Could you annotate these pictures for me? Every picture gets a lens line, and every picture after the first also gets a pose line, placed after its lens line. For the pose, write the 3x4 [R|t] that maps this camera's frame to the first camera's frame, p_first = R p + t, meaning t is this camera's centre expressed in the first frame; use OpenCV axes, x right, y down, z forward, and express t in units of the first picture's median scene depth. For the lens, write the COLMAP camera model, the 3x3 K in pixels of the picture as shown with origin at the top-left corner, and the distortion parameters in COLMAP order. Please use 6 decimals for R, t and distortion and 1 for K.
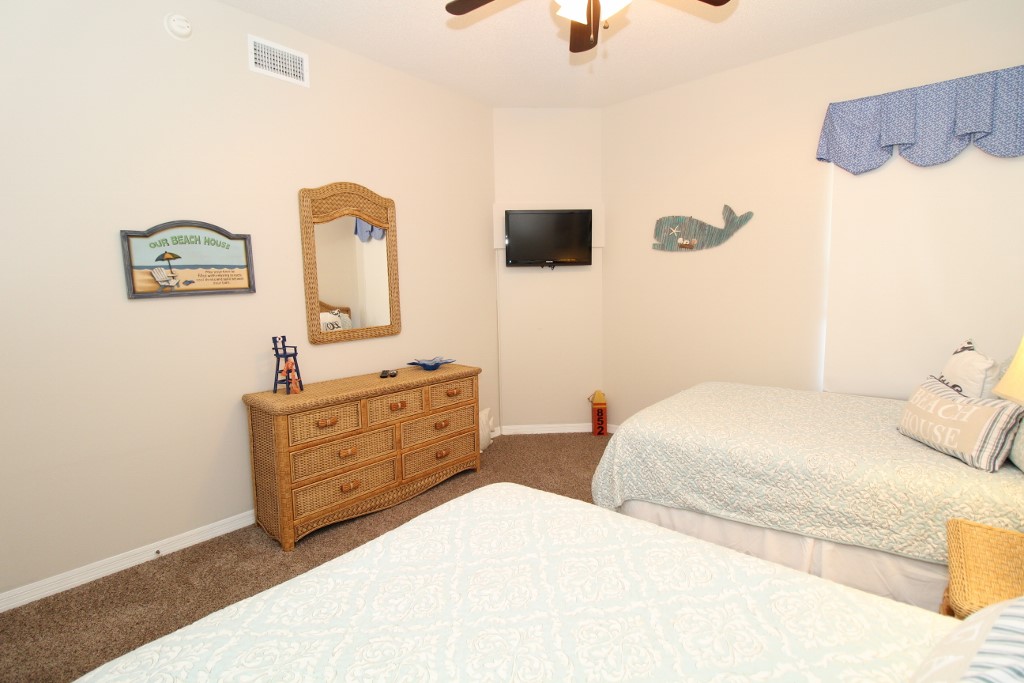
lens RADIAL K [[472.1, 0, 511.3], [0, 472.1, 341.0], [0, 0, 1]] dist [-0.004305, -0.008405]
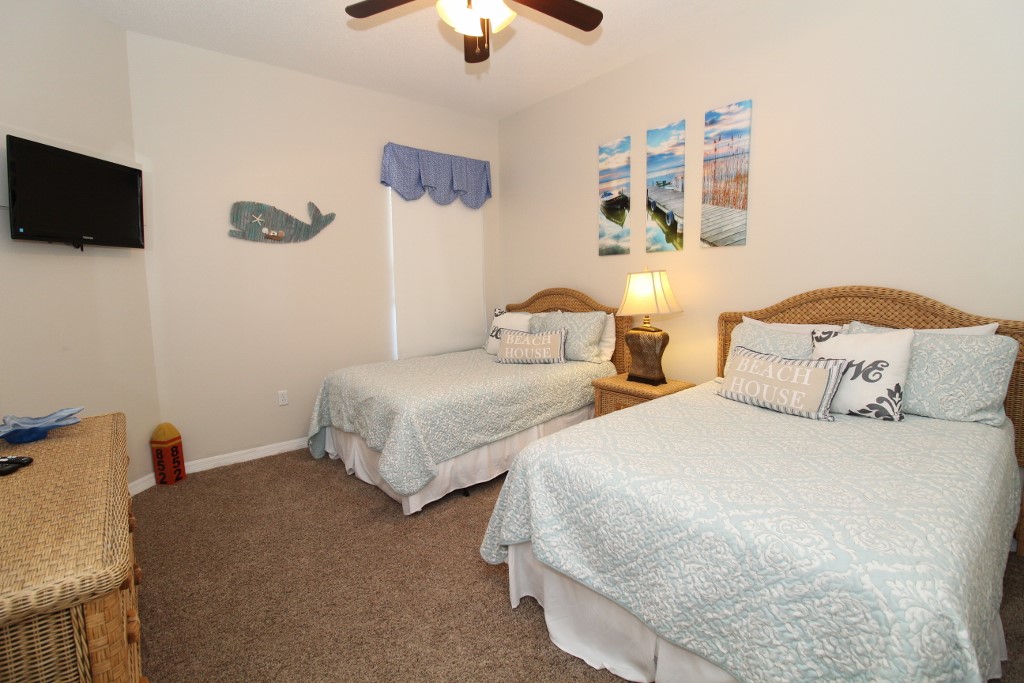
lens RADIAL K [[472.1, 0, 511.1], [0, 472.1, 342.1], [0, 0, 1]] dist [-0.004305, -0.008405]
pose [[0.146298, -0.105718, 0.983575, -0.545854], [0.128878, 0.987836, 0.087007, -0.015918], [-0.980809, 0.114032, 0.158144, 0.435779]]
